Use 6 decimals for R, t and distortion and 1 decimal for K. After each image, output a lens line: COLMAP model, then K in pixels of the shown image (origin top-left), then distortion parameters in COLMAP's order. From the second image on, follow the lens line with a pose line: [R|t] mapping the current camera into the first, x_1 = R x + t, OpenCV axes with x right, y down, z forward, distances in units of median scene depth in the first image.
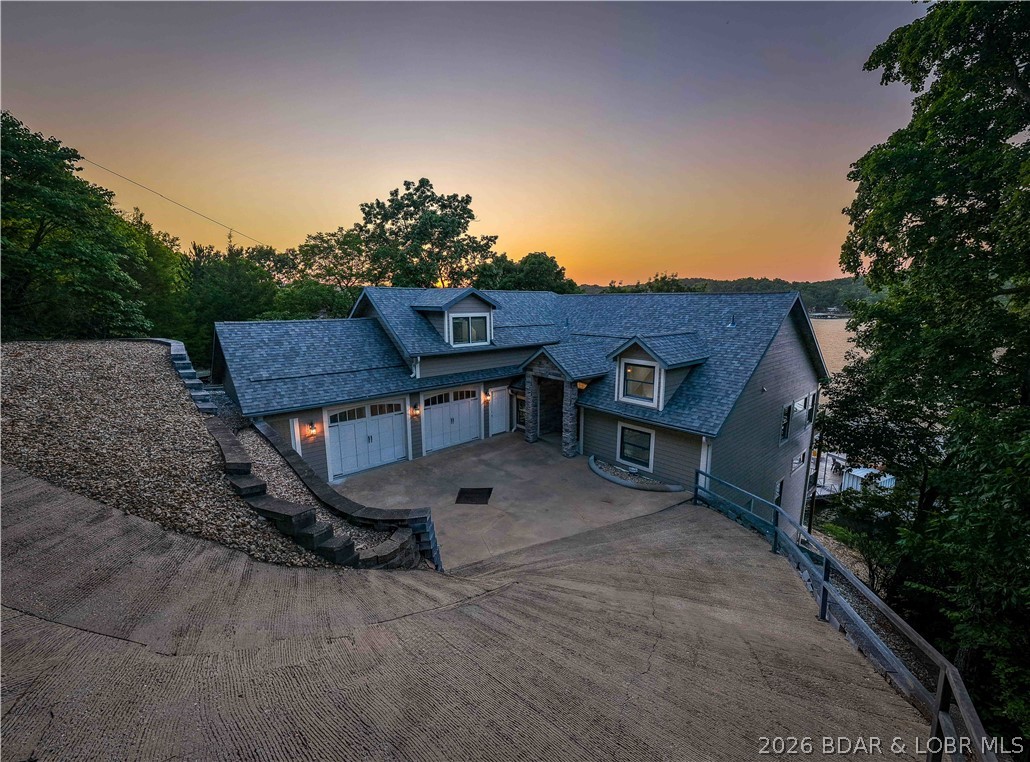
lens RADIAL K [[417.5, 0, 515.0], [0, 417.5, 381.0], [0, 0, 1]] dist [-0.026784, 0.000124]
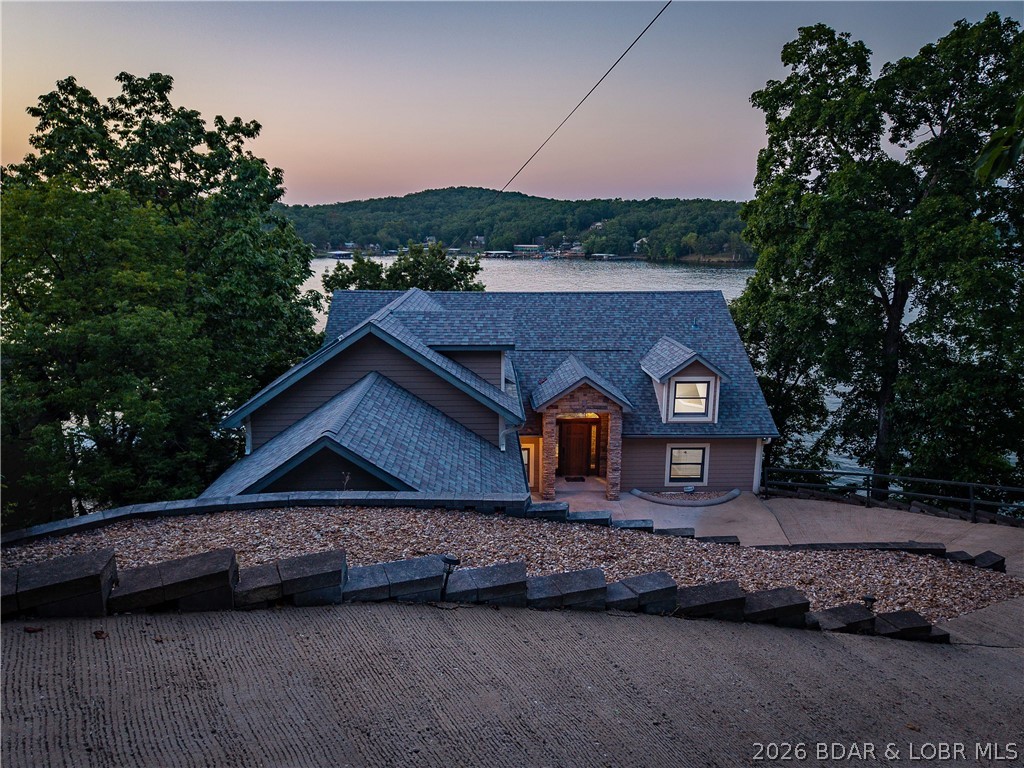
lens RADIAL K [[681.1, 0, 512.0], [0, 681.1, 384.0], [0, 0, 1]] dist [-0.000561, -0.000524]
pose [[0.637300, -0.161849, 0.753428, -1.005783], [0.142624, 0.985578, 0.091078, -0.204773], [-0.757302, 0.049413, 0.651192, 0.238682]]
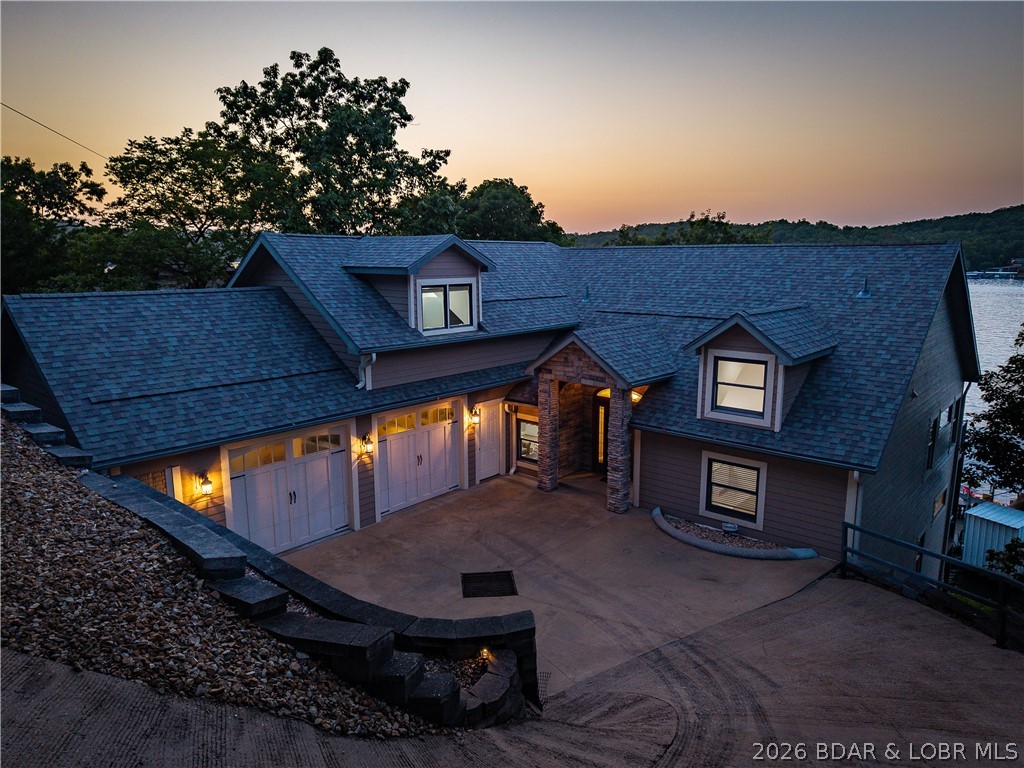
lens RADIAL K [[681.1, 0, 512.0], [0, 681.1, 384.0], [0, 0, 1]] dist [-0.000561, -0.000524]
pose [[0.991564, -0.023619, 0.127449, -0.147516], [0.024470, 0.999687, -0.005115, -0.004445], [-0.127288, 0.008191, 0.991832, 0.022700]]
